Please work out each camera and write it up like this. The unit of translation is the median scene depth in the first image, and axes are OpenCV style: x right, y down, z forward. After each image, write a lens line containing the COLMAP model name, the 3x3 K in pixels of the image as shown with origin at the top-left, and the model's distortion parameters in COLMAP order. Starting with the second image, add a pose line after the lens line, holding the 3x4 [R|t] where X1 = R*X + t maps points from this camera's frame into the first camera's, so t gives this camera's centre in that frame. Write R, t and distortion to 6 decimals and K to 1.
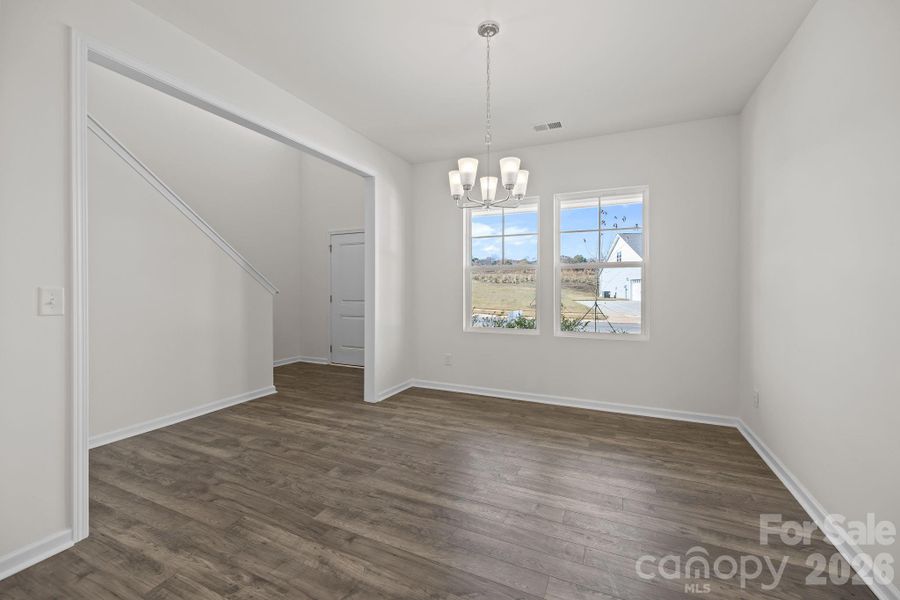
lens RADIAL K [[371.2, 0, 446.5], [0, 371.2, 301.5], [0, 0, 1]] dist [-0.005754, -0.000217]
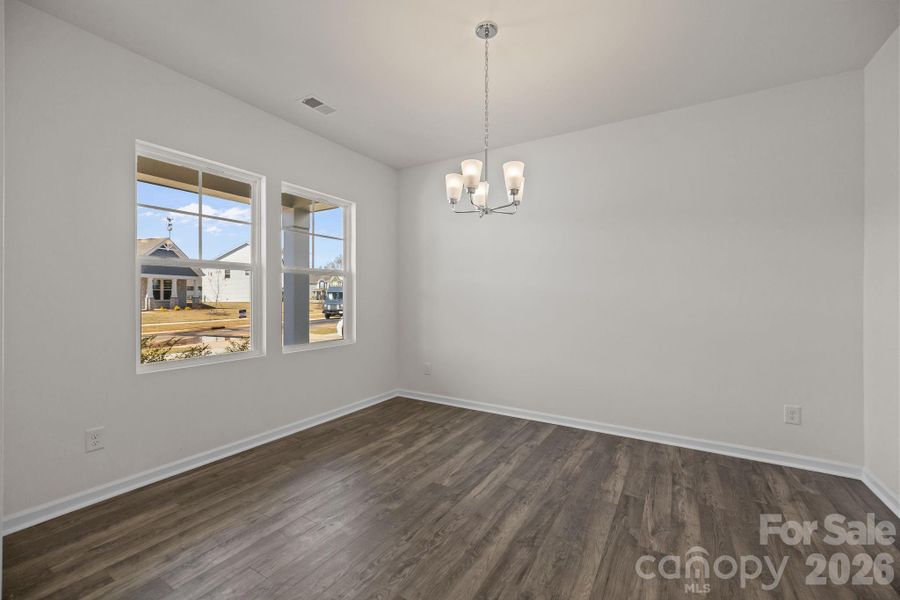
lens RADIAL K [[371.2, 0, 445.7], [0, 371.2, 296.1], [0, 0, 1]] dist [-0.005754, -0.000217]
pose [[0.142391, -0.005034, 0.989798, -0.608057], [0.035846, 0.999357, -0.000074, -0.026228], [-0.989161, 0.035491, 0.142480, 0.674582]]
